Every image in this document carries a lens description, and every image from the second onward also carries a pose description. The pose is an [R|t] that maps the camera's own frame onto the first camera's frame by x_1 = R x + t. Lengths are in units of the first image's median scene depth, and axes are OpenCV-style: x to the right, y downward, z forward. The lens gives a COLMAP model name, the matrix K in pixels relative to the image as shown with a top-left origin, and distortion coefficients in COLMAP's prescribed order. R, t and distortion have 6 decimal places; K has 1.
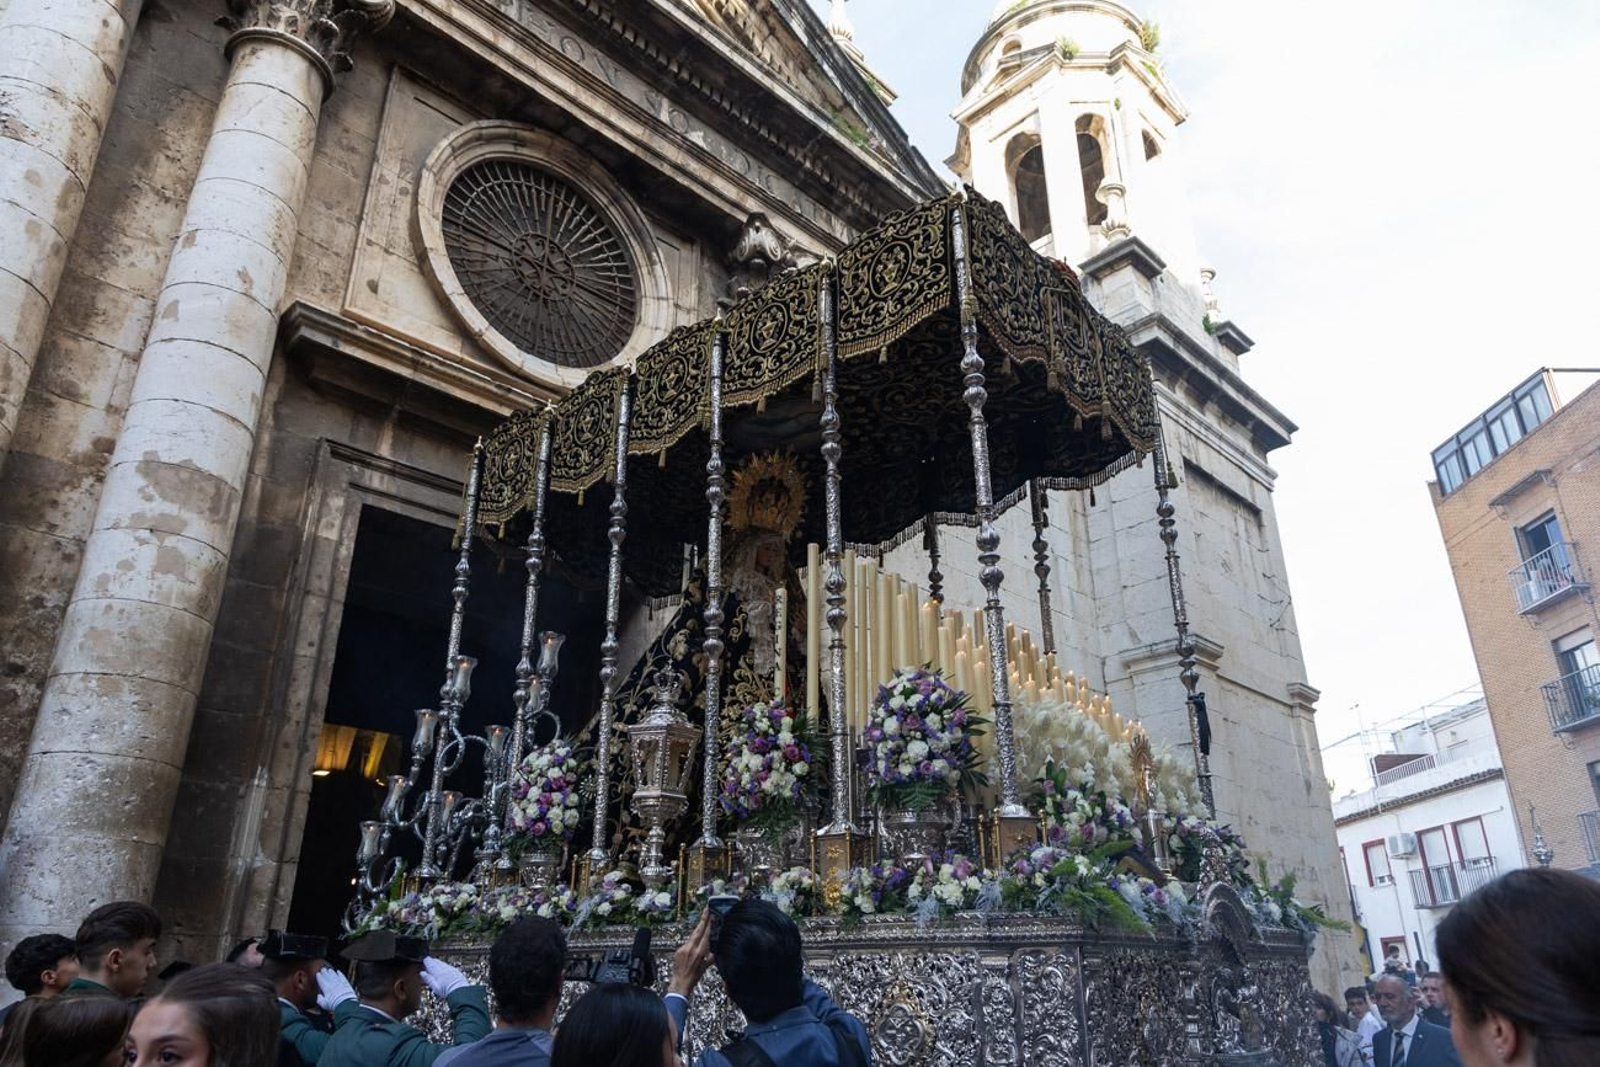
lens RADIAL K [[1054.1, 0, 799.7], [0, 1054.1, 552.5], [0, 0, 1]] dist [0.000559, -0.001105]
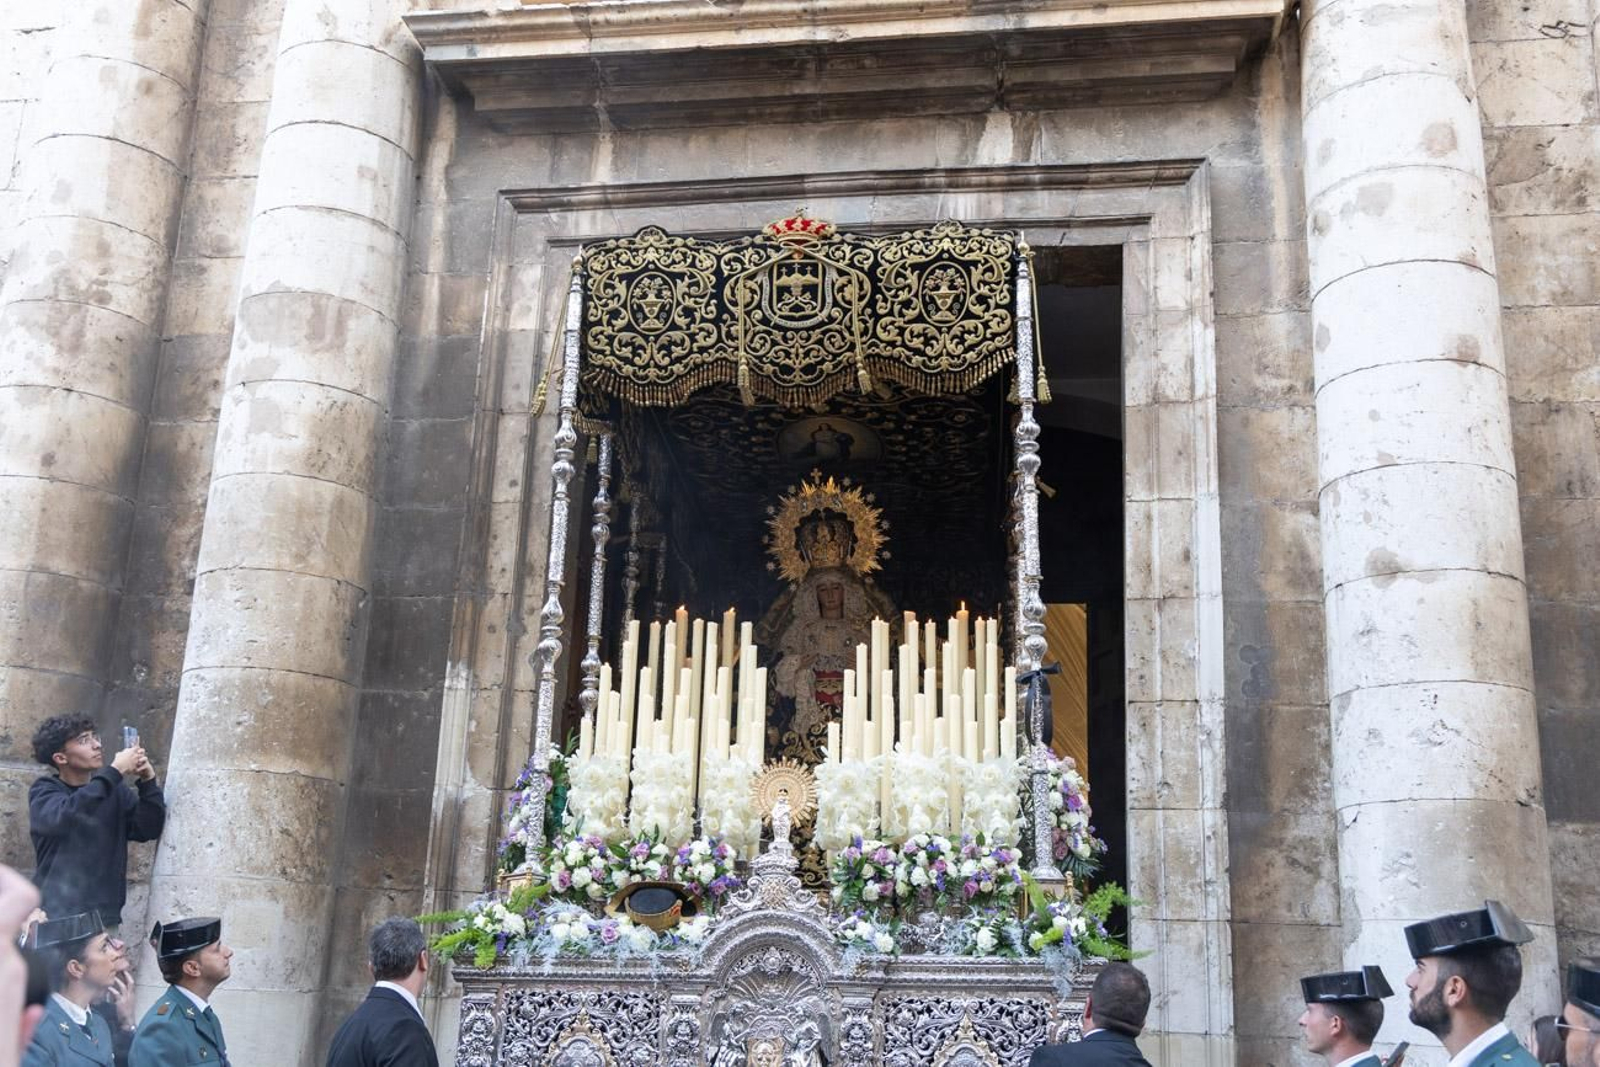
lens RADIAL K [[1611.5, 0, 800.1], [0, 1611.5, 543.8], [0, 0, 1]] dist [0.014450, 0.001473]
pose [[0.596875, -0.192141, -0.778988, 0.503665], [0.268969, 0.962639, -0.031351, 0.227598], [0.755907, -0.190811, 0.626255, 0.519008]]
